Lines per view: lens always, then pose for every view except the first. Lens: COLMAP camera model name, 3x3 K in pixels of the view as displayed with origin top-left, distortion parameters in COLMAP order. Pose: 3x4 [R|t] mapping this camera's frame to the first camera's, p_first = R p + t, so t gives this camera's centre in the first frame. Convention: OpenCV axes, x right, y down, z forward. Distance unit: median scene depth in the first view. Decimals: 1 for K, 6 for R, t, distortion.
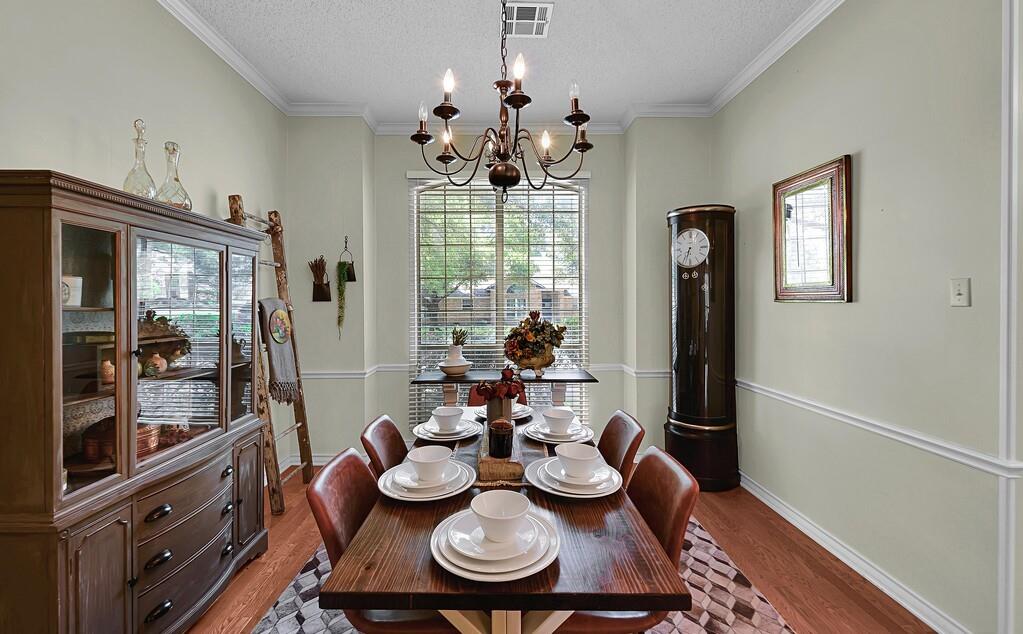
lens RADIAL K [[407.6, 0, 521.7], [0, 407.6, 303.9], [0, 0, 1]] dist [-0.010066, -0.001051]
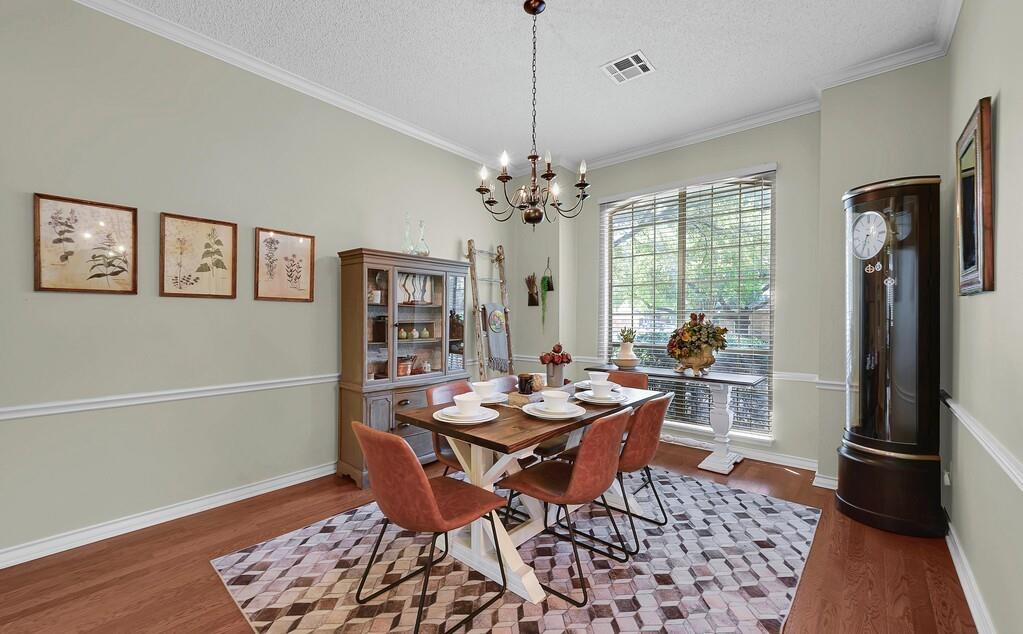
lens RADIAL K [[407.6, 0, 510.4], [0, 407.6, 315.5], [0, 0, 1]] dist [-0.010066, -0.001051]
pose [[0.750955, 0.002780, -0.660347, 0.399294], [-0.003852, 0.999993, -0.000171, 0.028913], [0.660342, 0.002672, 0.750960, -0.098895]]
